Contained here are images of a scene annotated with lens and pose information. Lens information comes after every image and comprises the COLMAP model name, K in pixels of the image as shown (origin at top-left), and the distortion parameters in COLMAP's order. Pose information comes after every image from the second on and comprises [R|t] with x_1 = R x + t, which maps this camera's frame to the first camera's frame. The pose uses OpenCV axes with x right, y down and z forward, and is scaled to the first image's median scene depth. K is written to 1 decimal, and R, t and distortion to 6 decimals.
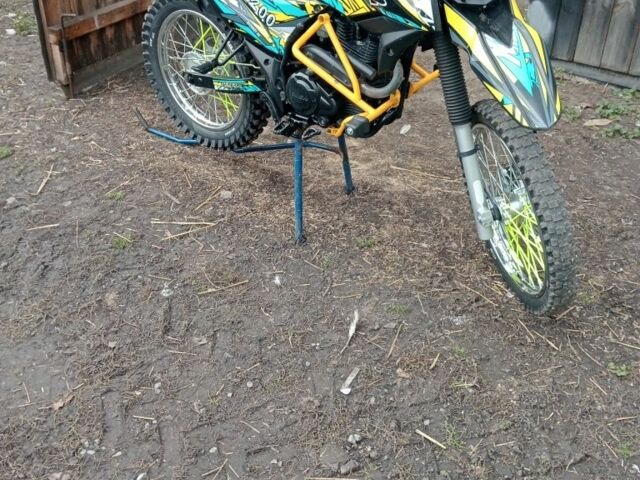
lens RADIAL K [[669.1, 0, 320.0], [0, 669.1, 240.0], [0, 0, 1]] dist [0.094507, -0.201380]
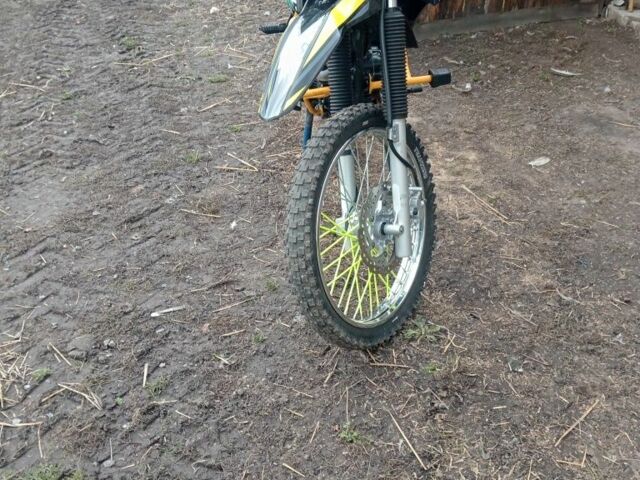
lens RADIAL K [[669.1, 0, 320.0], [0, 669.1, 240.0], [0, 0, 1]] dist [0.094507, -0.201380]
pose [[0.711456, 0.371551, -0.596473, 0.614113], [-0.377183, 0.918070, 0.121985, -0.091029], [0.592928, 0.138193, 0.793309, 0.192385]]
